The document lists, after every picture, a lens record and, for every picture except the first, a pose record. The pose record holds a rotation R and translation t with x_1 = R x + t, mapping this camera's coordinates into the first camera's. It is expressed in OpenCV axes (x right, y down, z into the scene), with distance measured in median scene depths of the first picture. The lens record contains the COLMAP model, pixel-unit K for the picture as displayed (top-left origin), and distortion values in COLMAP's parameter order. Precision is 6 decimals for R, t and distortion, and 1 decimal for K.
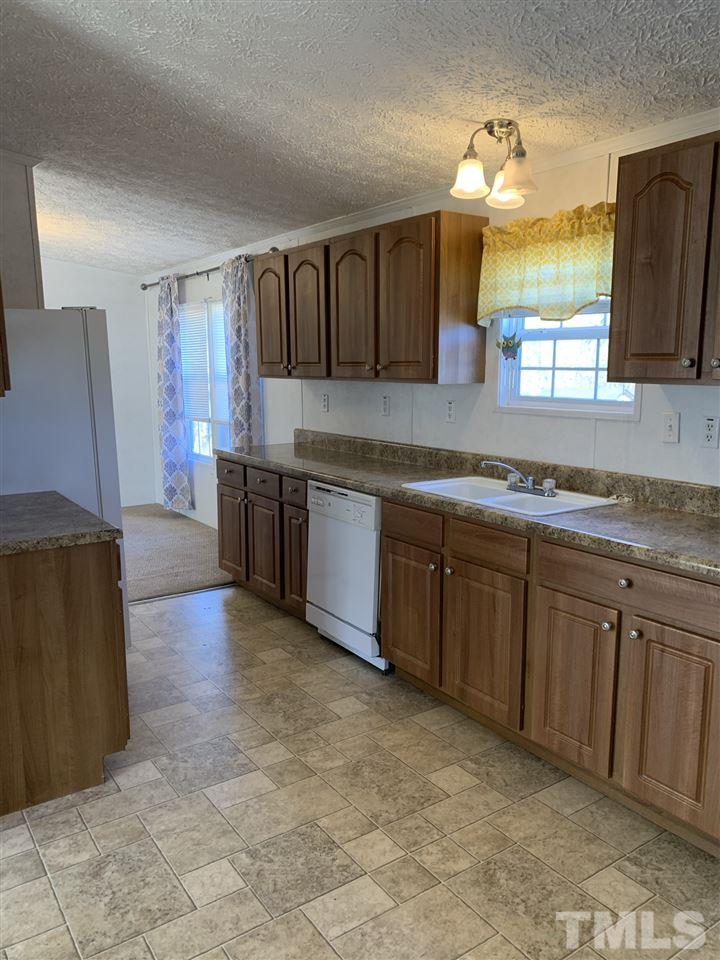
lens RADIAL K [[730.3, 0, 354.6], [0, 730.3, 483.9], [0, 0, 1]] dist [0.050188, -0.029980]
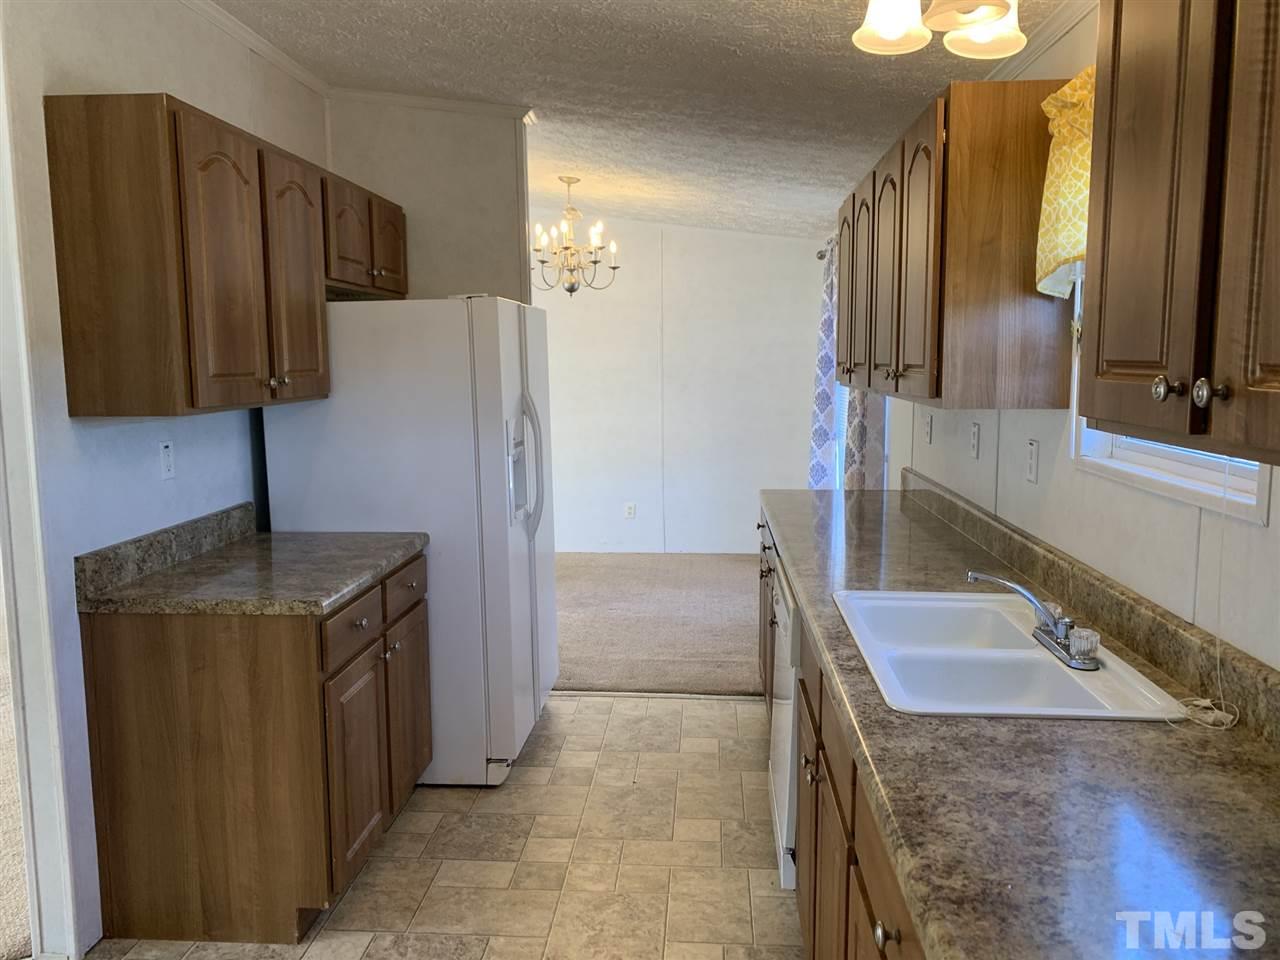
lens RADIAL K [[973.8, 0, 637.7], [0, 973.8, 472.1], [0, 0, 1]] dist [0.050188, -0.029980]
pose [[0.783102, 0.071595, -0.617758, 0.380639], [-0.096889, 0.995267, -0.007475, -0.065366], [0.614299, 0.065708, 0.786332, 0.313902]]
